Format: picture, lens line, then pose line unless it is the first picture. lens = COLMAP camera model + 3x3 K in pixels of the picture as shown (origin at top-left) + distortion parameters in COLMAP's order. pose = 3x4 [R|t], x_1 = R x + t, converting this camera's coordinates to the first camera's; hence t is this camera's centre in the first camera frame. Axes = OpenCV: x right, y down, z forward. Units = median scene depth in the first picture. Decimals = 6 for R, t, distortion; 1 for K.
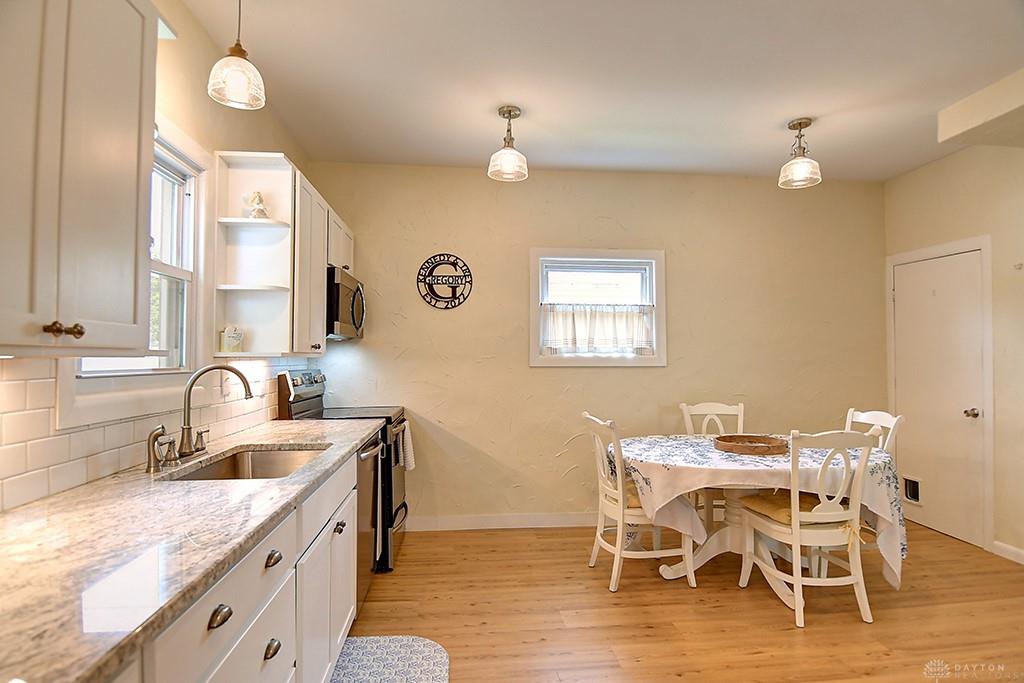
lens RADIAL K [[549.5, 0, 518.5], [0, 549.5, 341.3], [0, 0, 1]] dist [-0.002825, -0.005724]
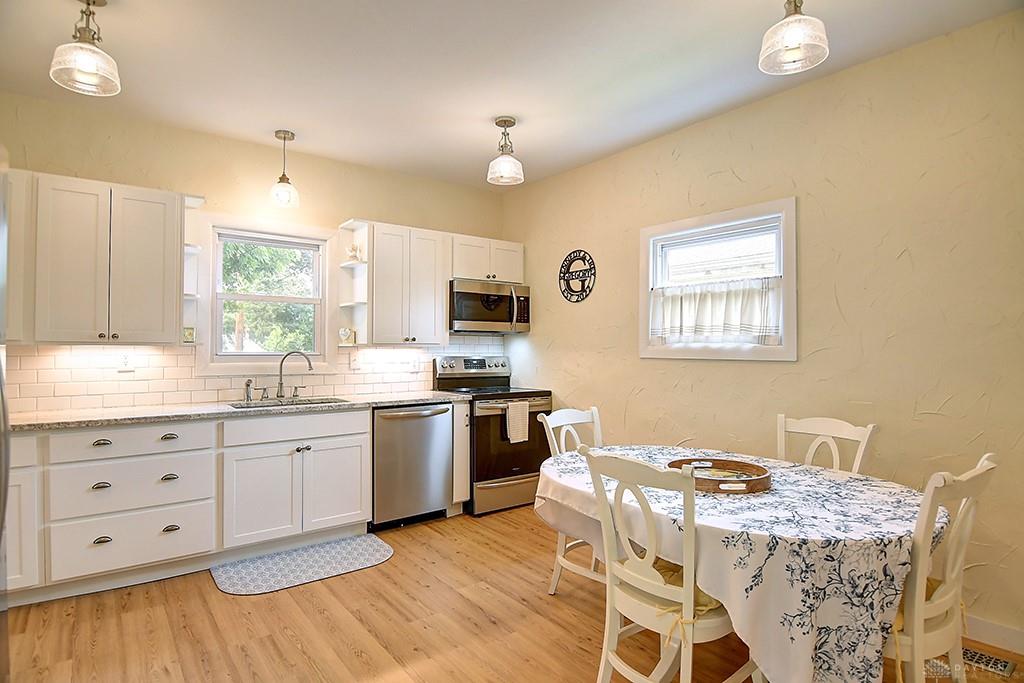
lens RADIAL K [[549.5, 0, 520.3], [0, 549.5, 343.8], [0, 0, 1]] dist [-0.002825, -0.005724]
pose [[0.522172, -0.002398, -0.852837, 0.712590], [0.020190, 0.999751, 0.009550, 0.009364], [0.852601, -0.022206, 0.522091, 0.348025]]
